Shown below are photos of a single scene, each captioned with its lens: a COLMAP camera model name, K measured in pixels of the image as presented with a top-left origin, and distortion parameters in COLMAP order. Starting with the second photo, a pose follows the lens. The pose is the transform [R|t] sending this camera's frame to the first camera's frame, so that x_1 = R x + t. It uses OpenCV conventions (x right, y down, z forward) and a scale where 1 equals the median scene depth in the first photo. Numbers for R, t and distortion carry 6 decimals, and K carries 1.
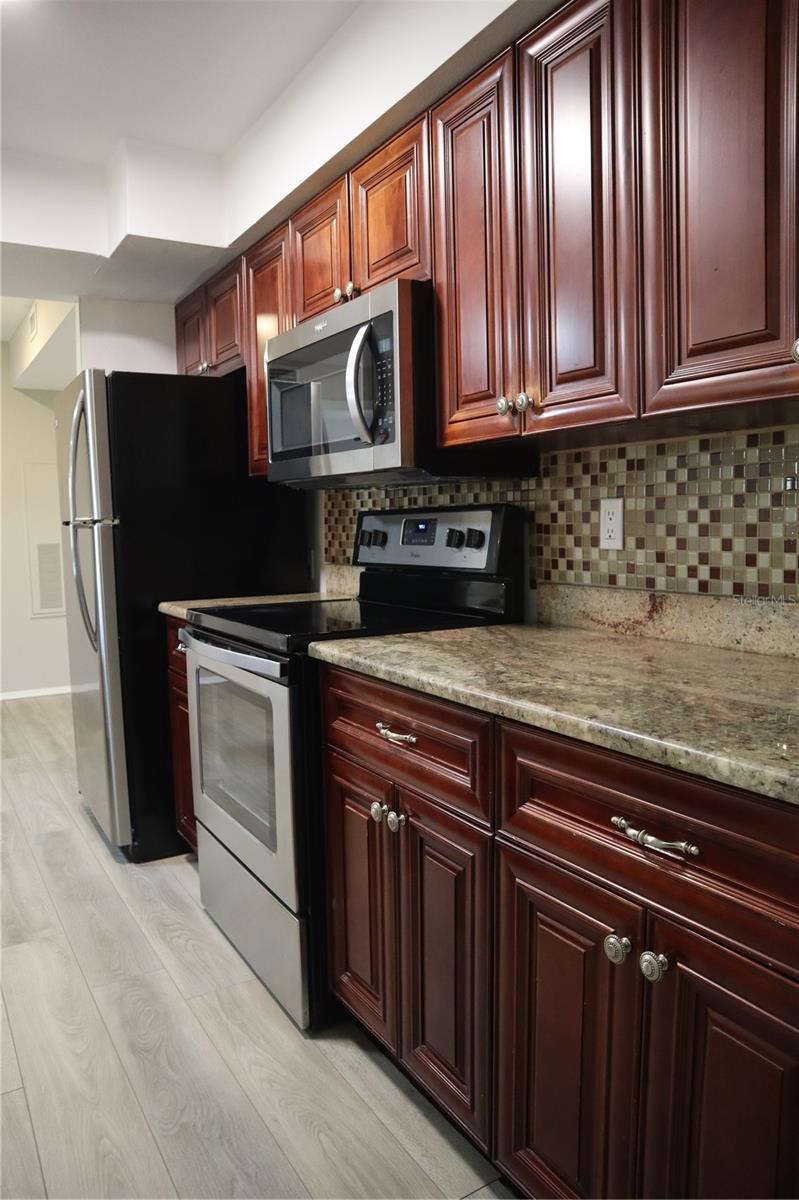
lens RADIAL K [[834.8, 0, 424.5], [0, 834.8, 614.6], [0, 0, 1]] dist [-0.113896, 0.052848]
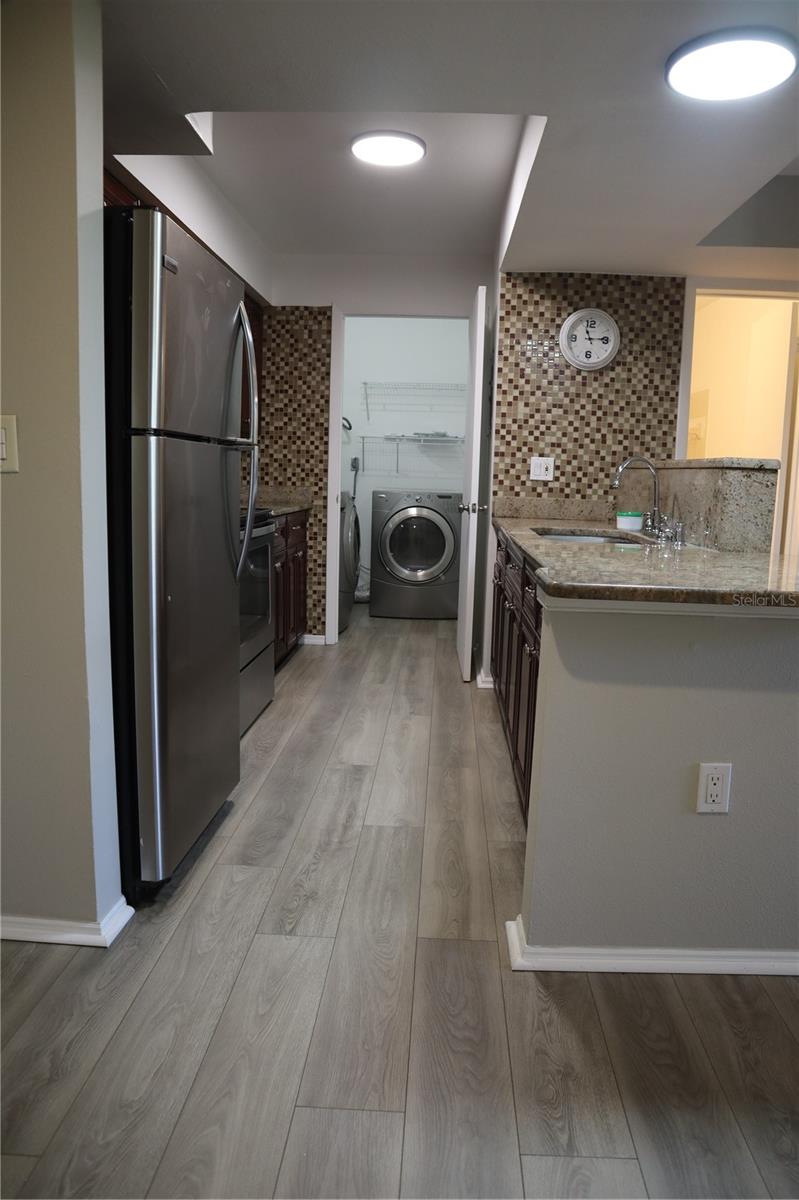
lens RADIAL K [[834.8, 0, 411.3], [0, 834.8, 596.2], [0, 0, 1]] dist [-0.113896, 0.052848]
pose [[-0.819083, -0.094076, 0.565909, -1.602212], [0.041464, 0.974174, 0.221961, -0.207850], [-0.572174, 0.205269, -0.794028, 2.391088]]
